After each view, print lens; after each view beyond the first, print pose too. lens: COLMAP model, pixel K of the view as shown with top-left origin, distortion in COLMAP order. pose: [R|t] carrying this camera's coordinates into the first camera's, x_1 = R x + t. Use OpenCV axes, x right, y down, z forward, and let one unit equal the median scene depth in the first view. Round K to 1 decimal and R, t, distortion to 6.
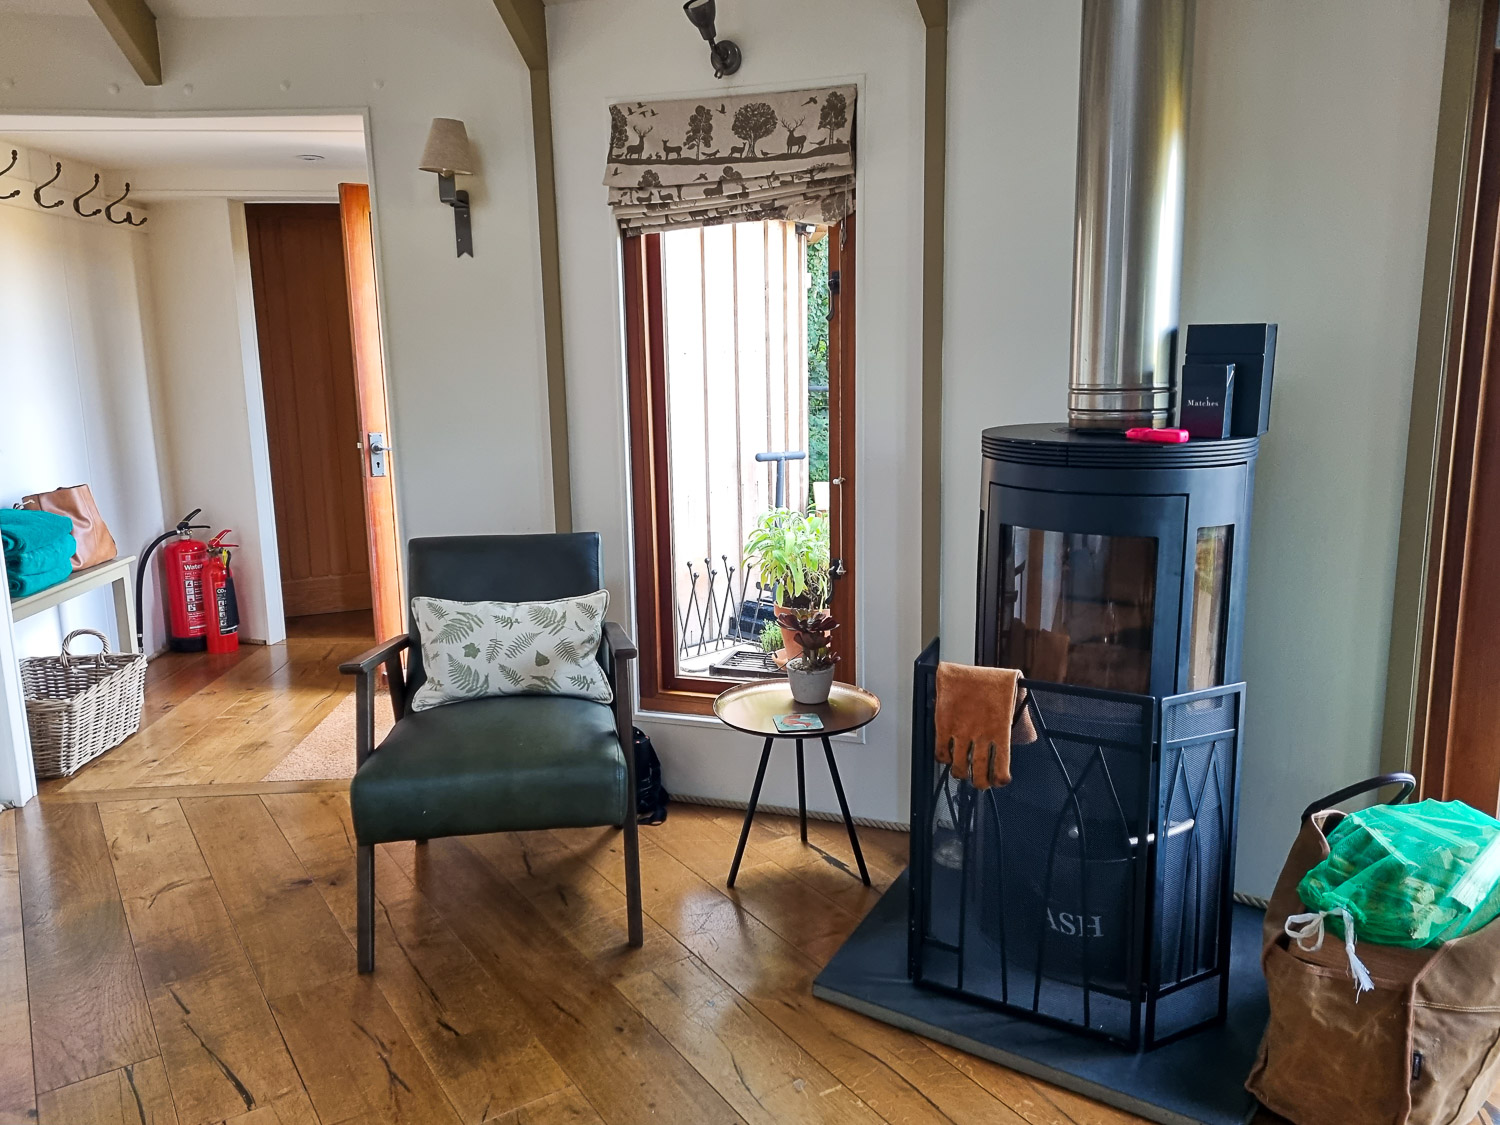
lens RADIAL K [[1144.4, 0, 754.9], [0, 1144.4, 560.1], [0, 0, 1]] dist [0.054931, -0.015385]
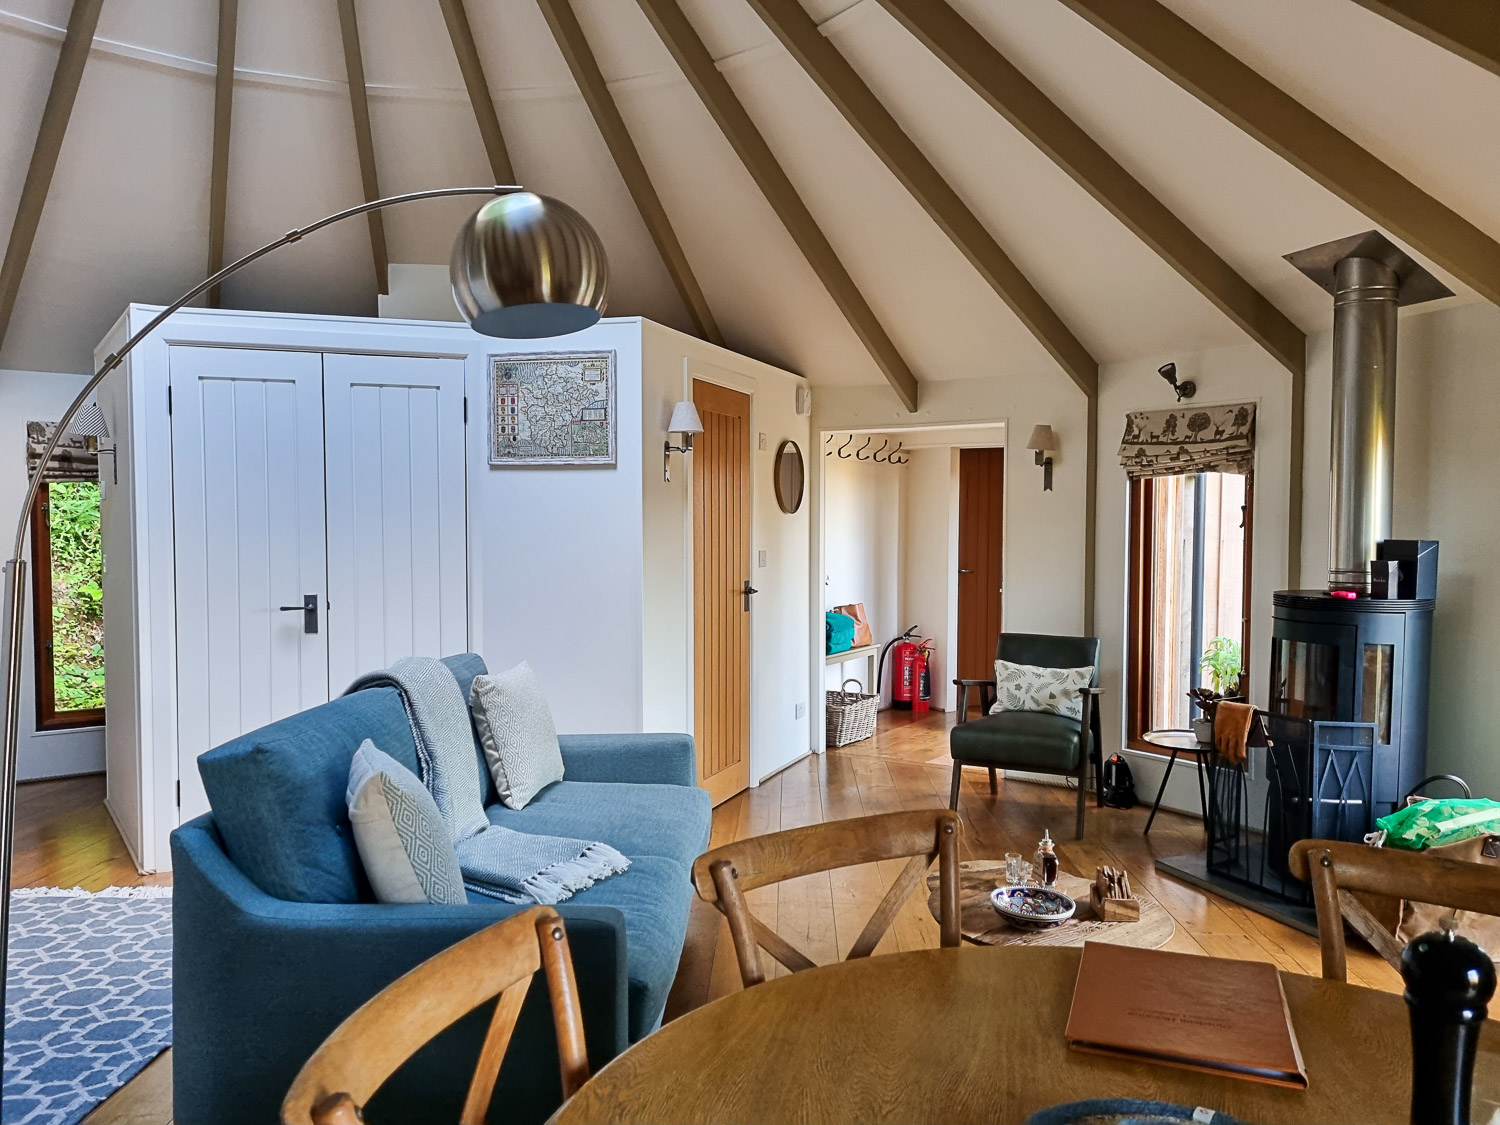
lens RADIAL K [[1144.4, 0, 754.9], [0, 1144.4, 560.1], [0, 0, 1]] dist [0.054931, -0.015385]
pose [[0.817660, 0.037053, -0.574508, 0.484963], [-0.121371, 0.986592, -0.109109, 0.124763], [0.562762, 0.158943, 0.811194, -0.858968]]
